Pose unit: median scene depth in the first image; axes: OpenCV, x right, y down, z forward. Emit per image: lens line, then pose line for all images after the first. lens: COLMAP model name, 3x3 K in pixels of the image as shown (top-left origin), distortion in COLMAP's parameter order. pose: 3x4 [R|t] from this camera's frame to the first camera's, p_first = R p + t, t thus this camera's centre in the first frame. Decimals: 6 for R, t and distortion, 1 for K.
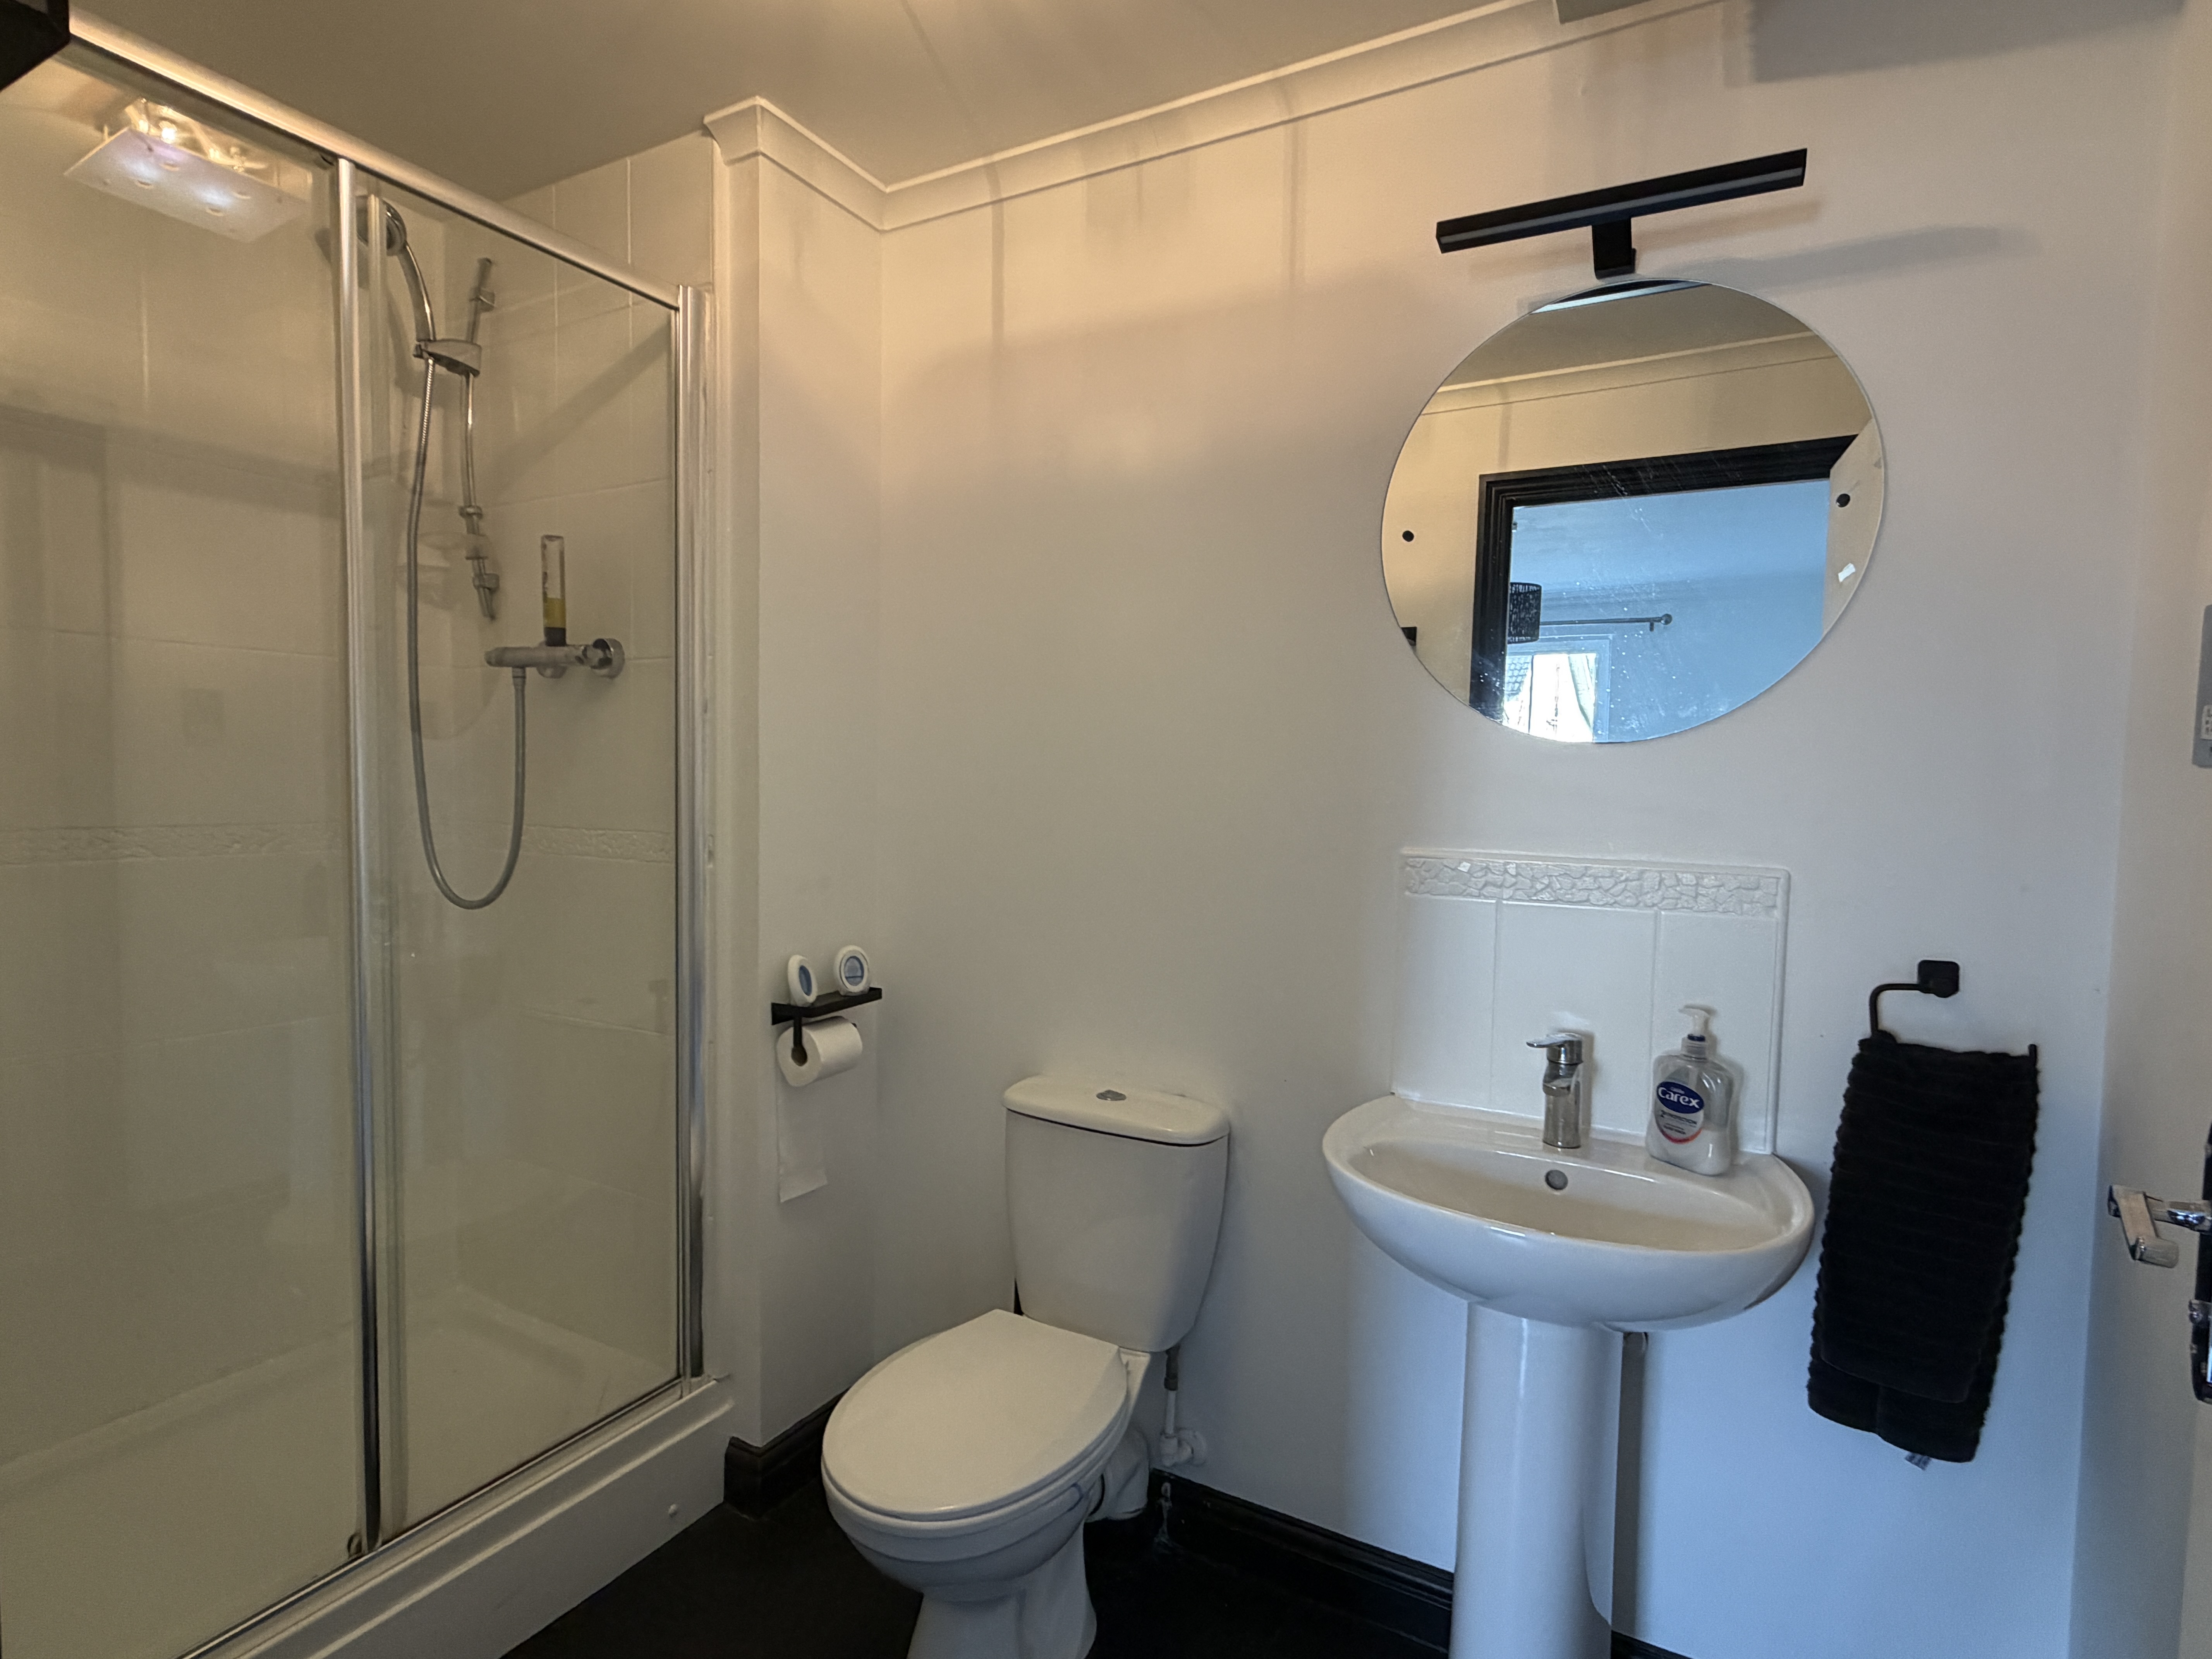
lens RADIAL K [[1122.5, 0, 1104.1], [0, 1122.5, 841.5], [0, 0, 1]] dist [-0.000177, 0.001468]
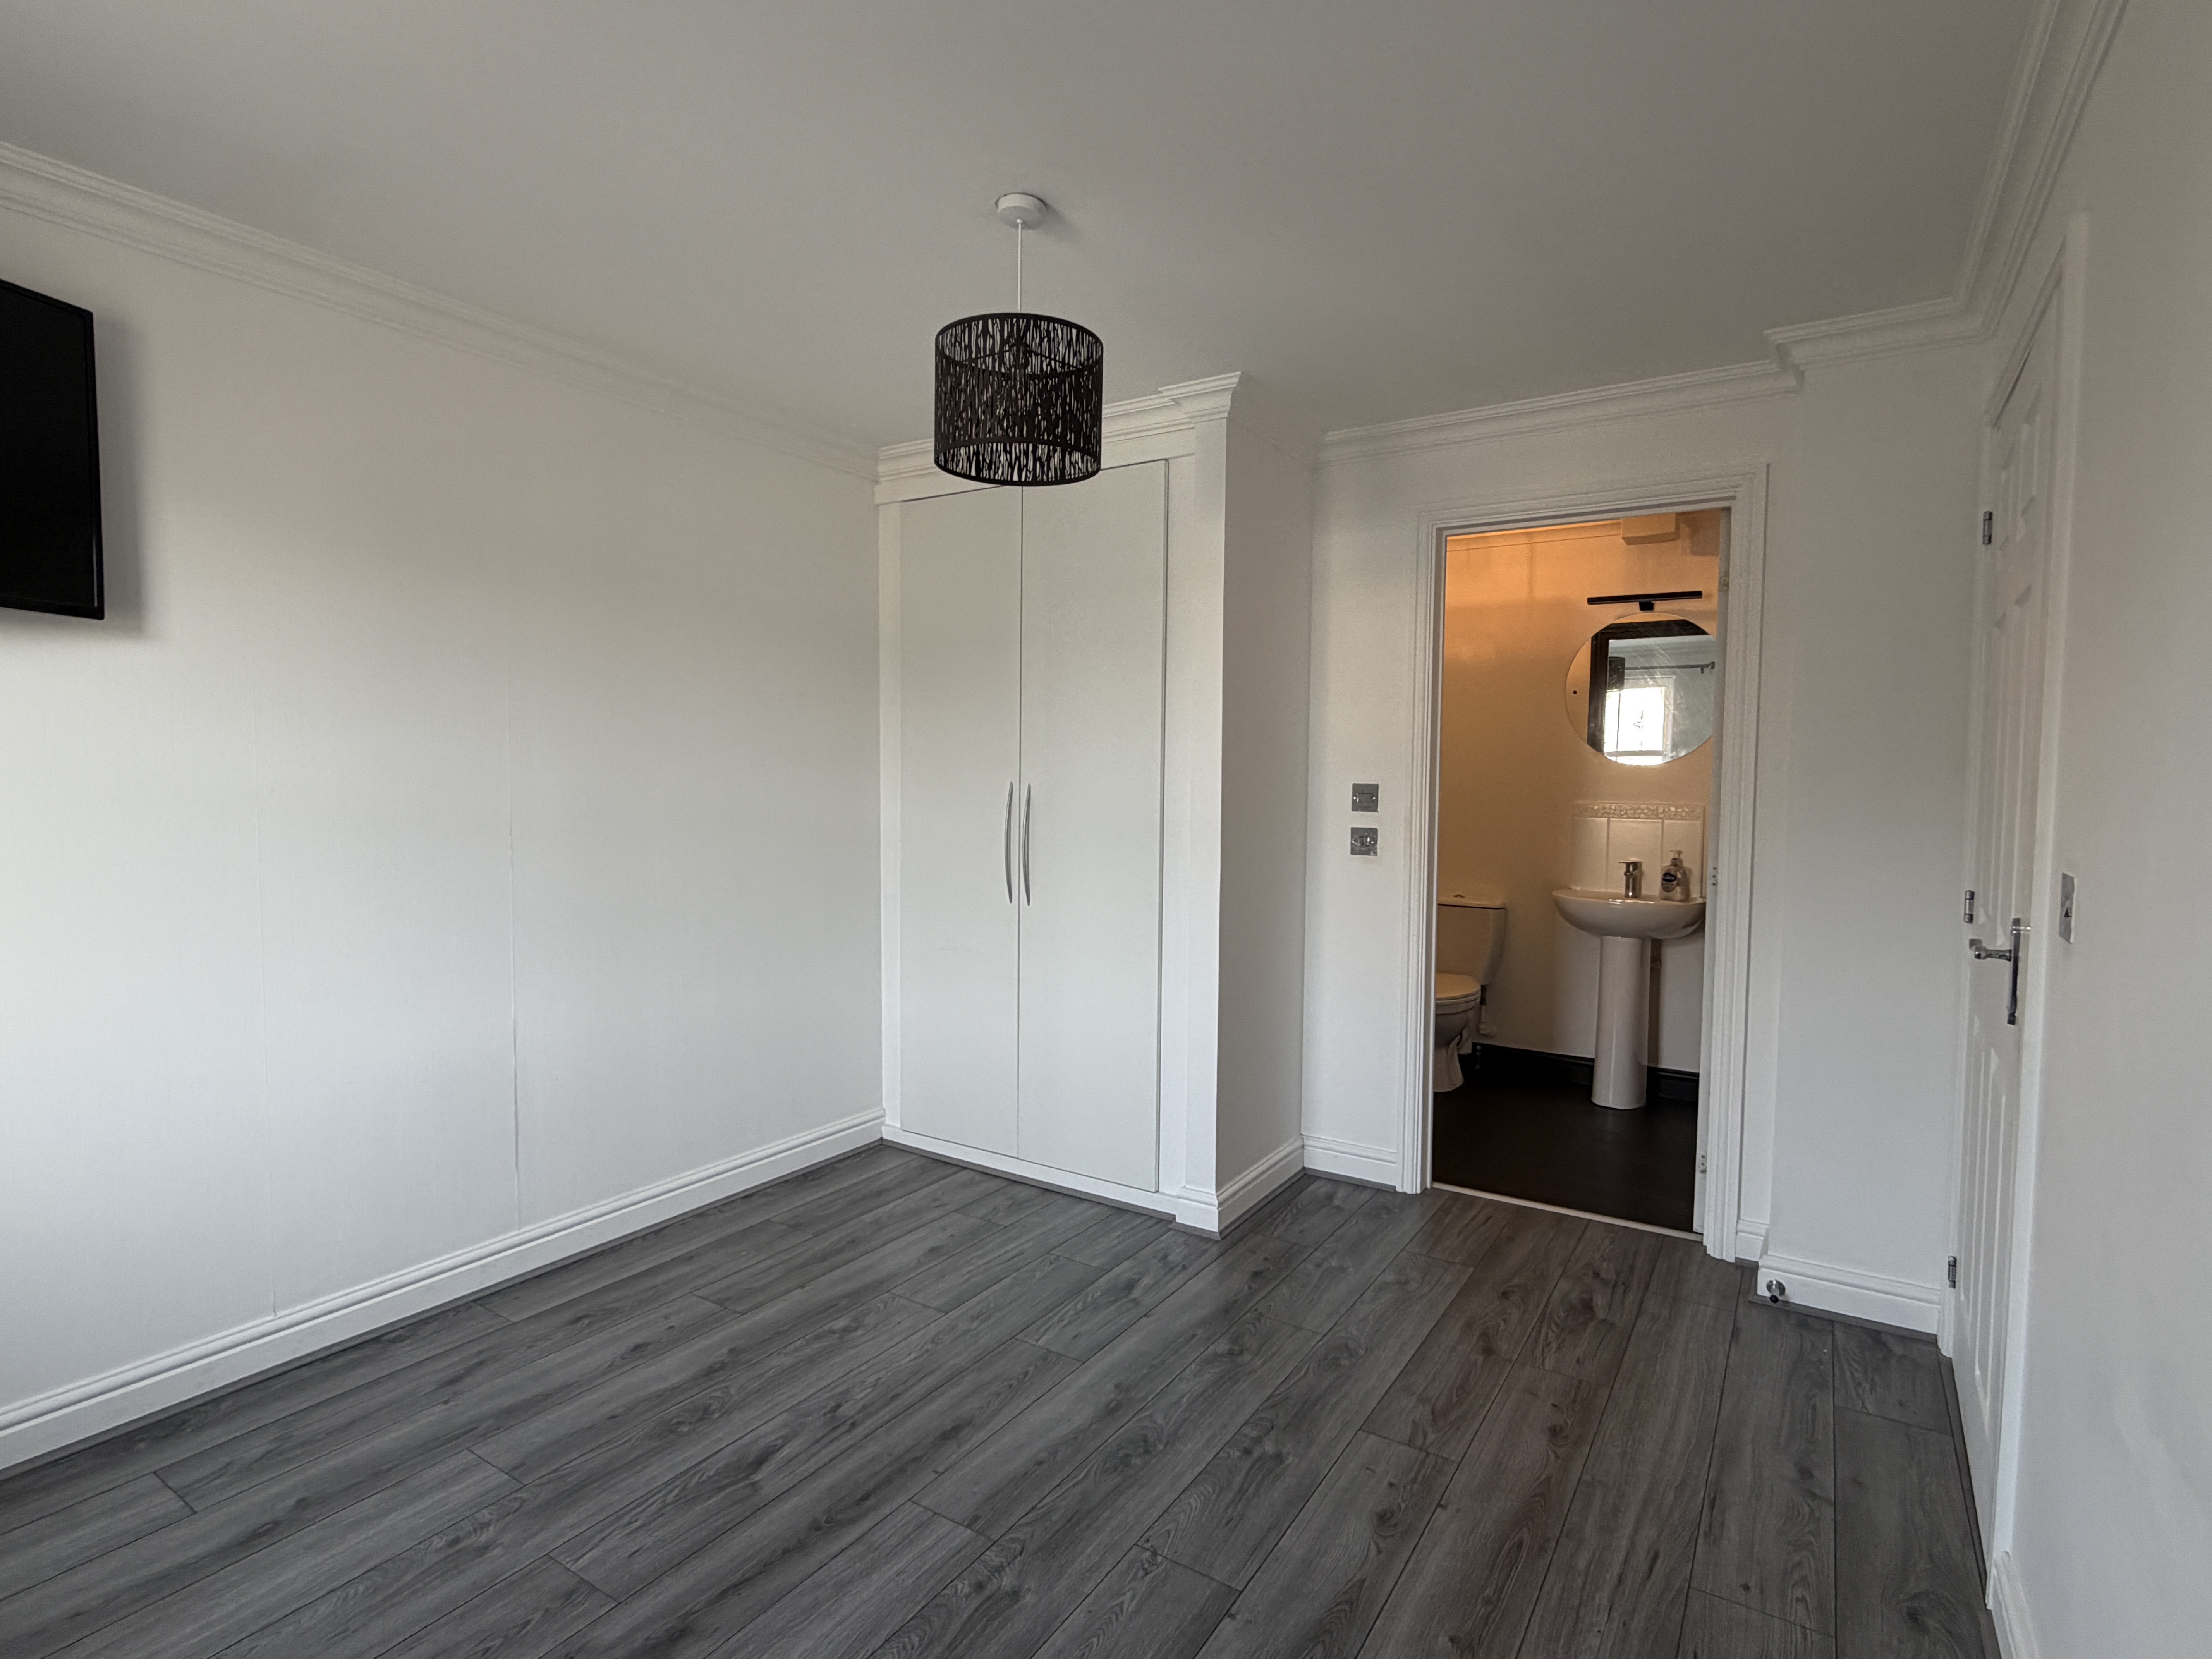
lens RADIAL K [[1122.5, 0, 1113.3], [0, 1122.5, 825.9], [0, 0, 1]] dist [-0.000177, 0.001468]
pose [[0.997894, -0.007317, -0.064449, -0.777695], [0.007044, 0.999965, -0.004461, 0.079329], [0.064480, 0.003998, 0.997911, -2.078544]]
